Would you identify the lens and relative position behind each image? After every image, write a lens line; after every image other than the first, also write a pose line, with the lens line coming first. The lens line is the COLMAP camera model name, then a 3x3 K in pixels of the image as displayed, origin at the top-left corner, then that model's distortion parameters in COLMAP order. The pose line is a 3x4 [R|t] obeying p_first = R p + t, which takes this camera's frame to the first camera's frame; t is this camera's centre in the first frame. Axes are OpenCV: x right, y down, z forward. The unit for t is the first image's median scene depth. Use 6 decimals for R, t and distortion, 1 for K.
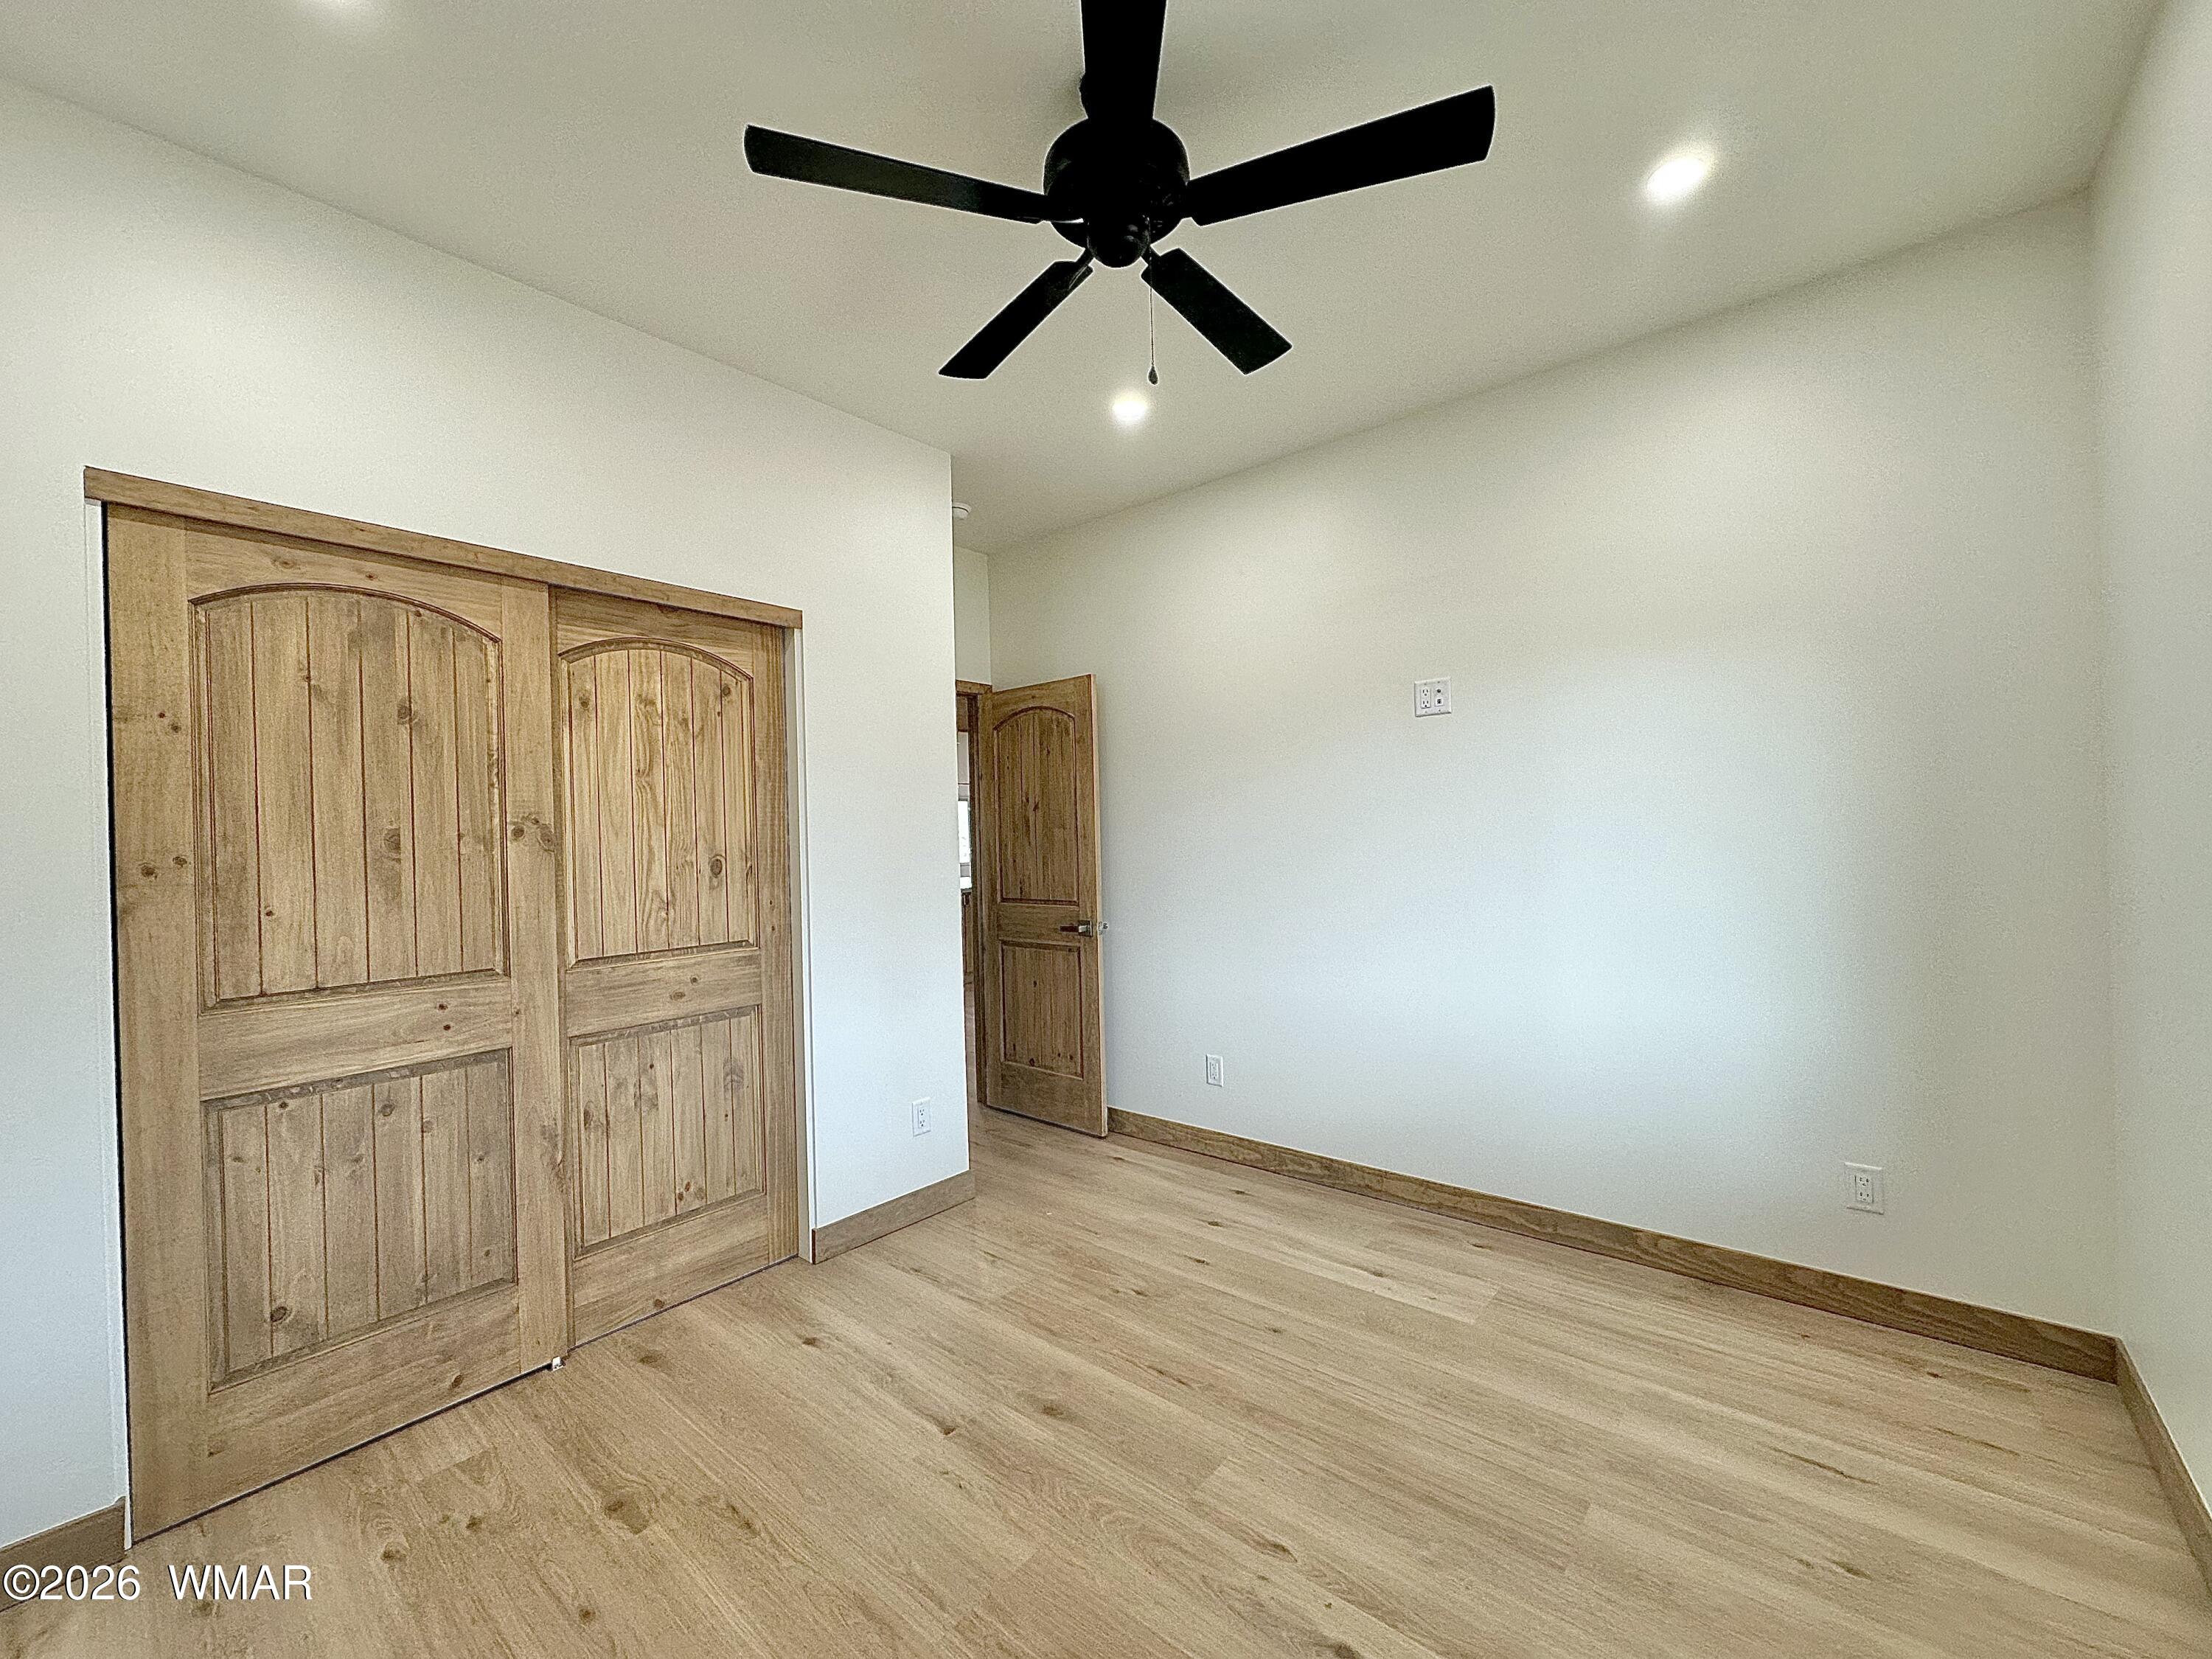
lens RADIAL K [[888.5, 0, 1098.3], [0, 888.5, 835.6], [0, 0, 1]] dist [-0.003522, 0.000088]
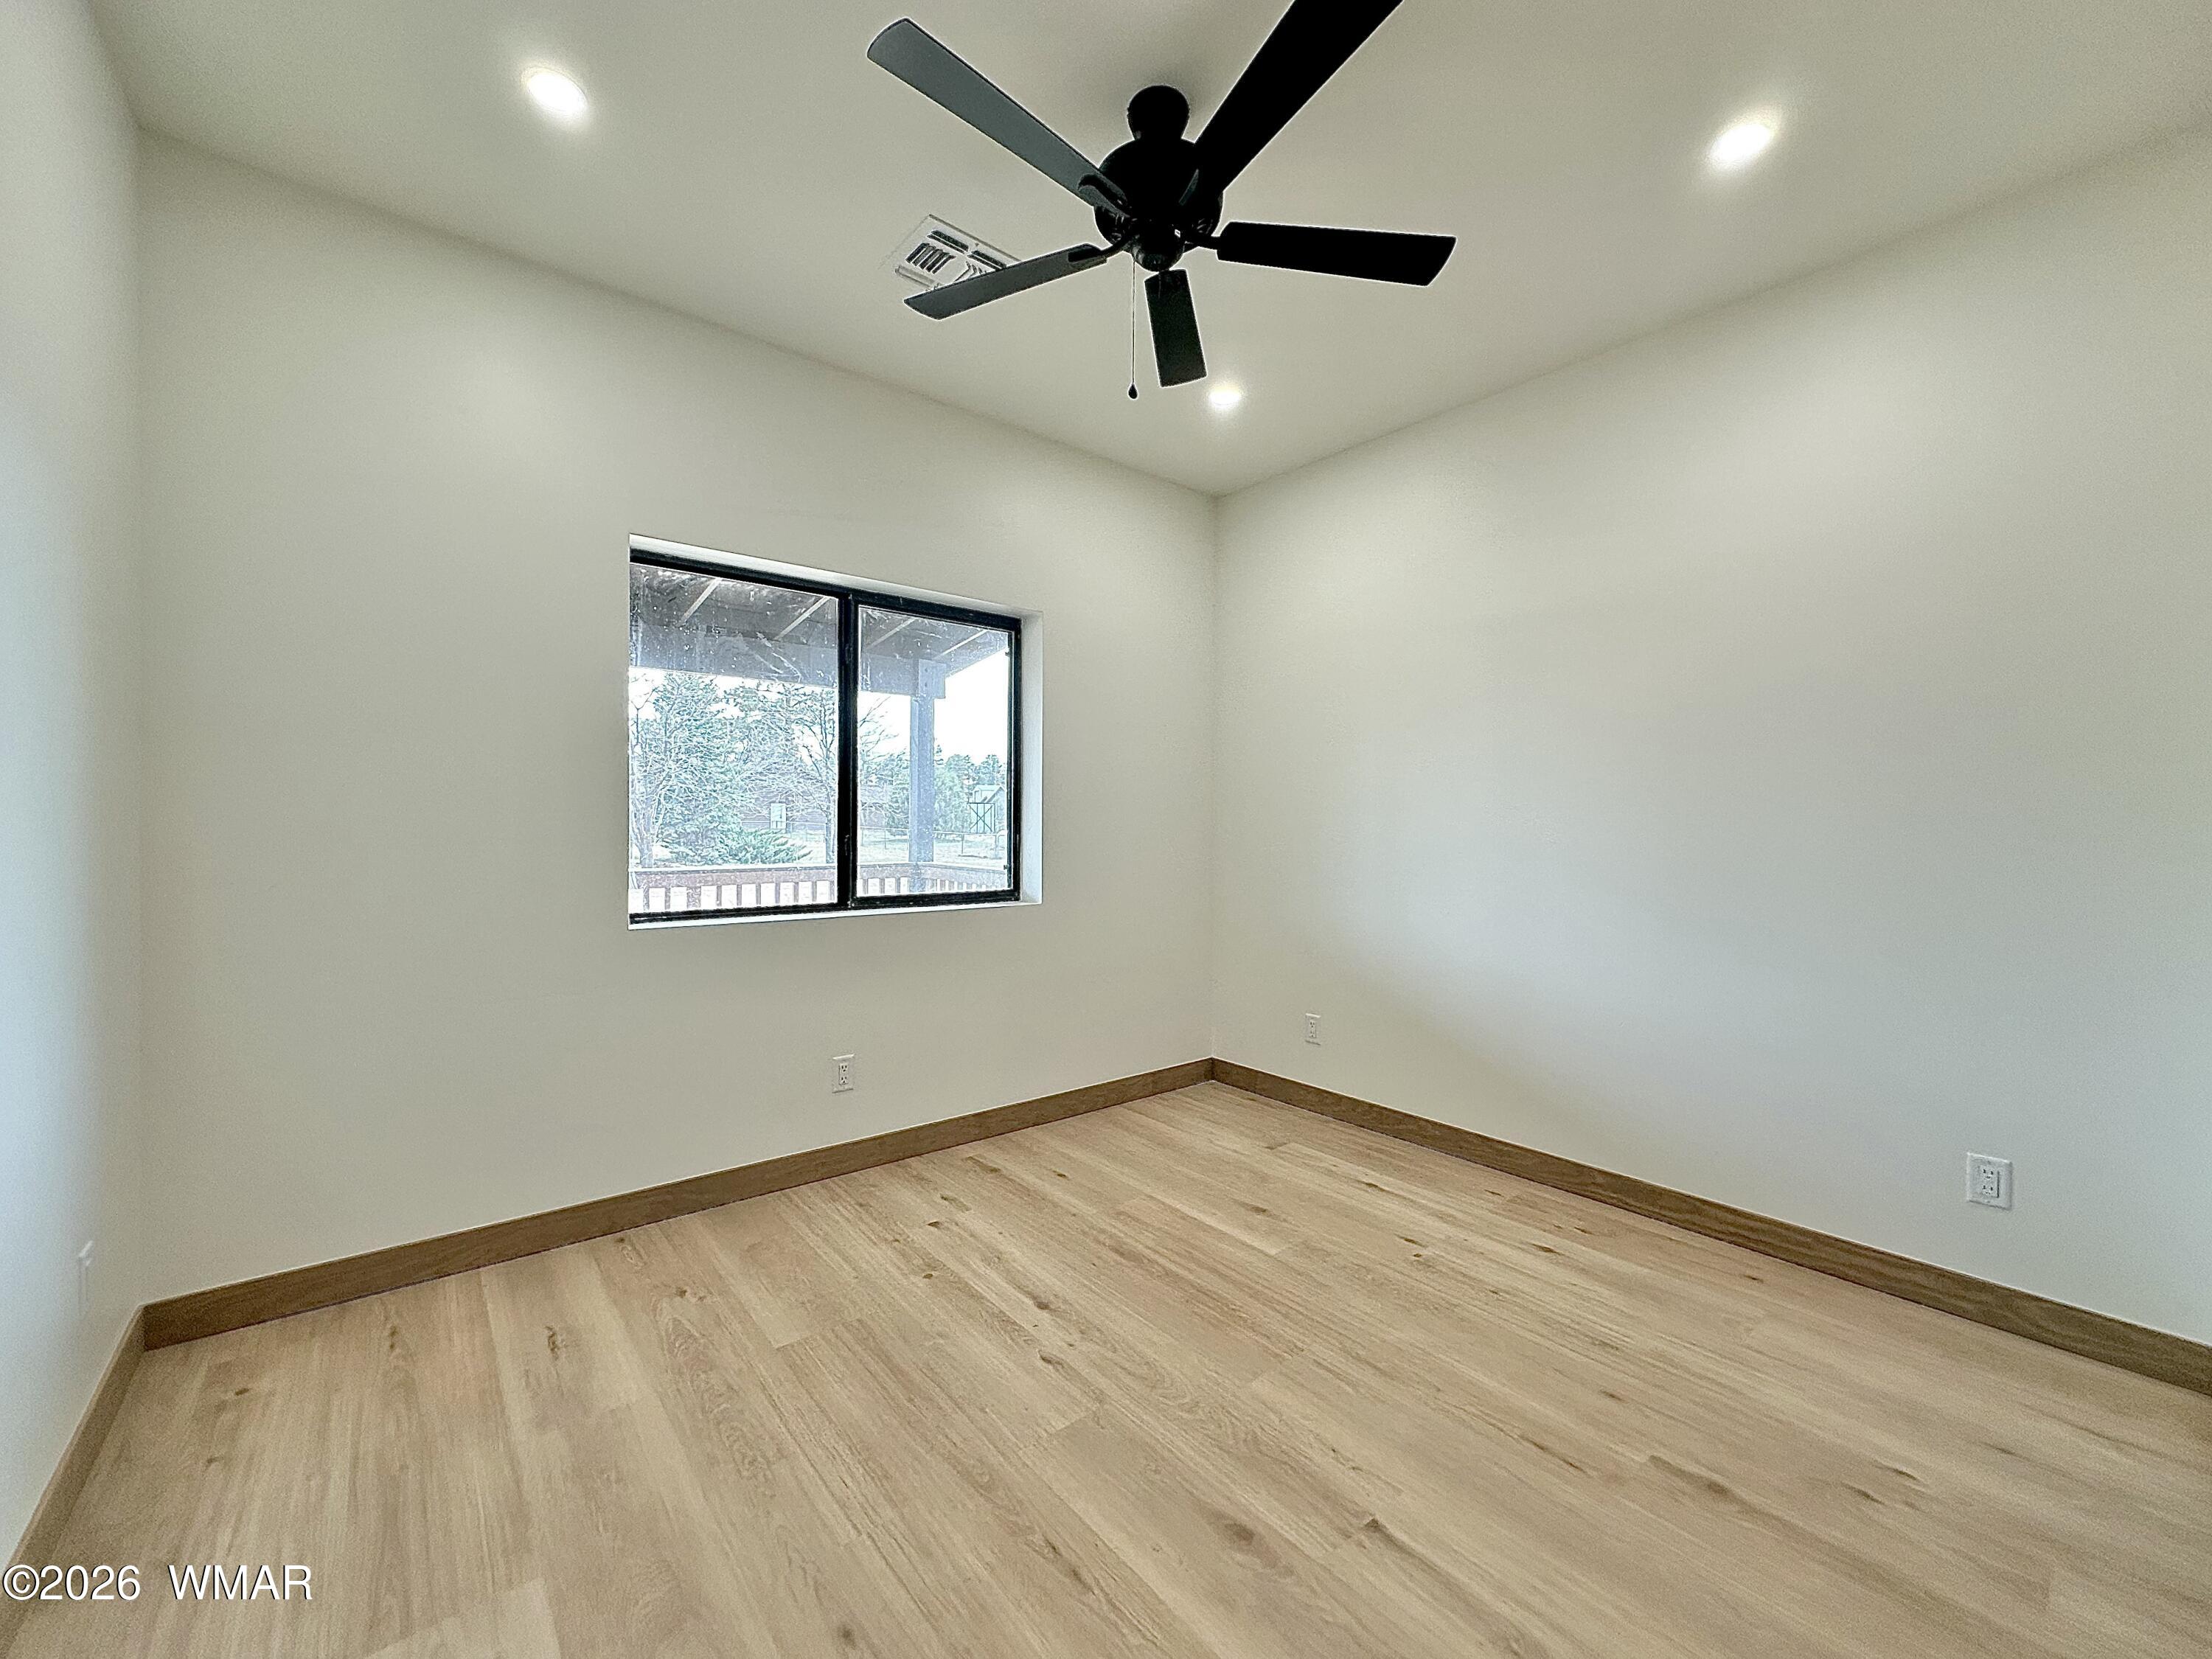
lens RADIAL K [[888.5, 0, 1108.7], [0, 888.5, 830.4], [0, 0, 1]] dist [-0.003522, 0.000088]
pose [[-0.986118, 0.018165, 0.165050, -0.083812], [0.017845, 0.999835, -0.003423, 0.065739], [-0.165085, -0.000430, -0.986279, 1.908974]]
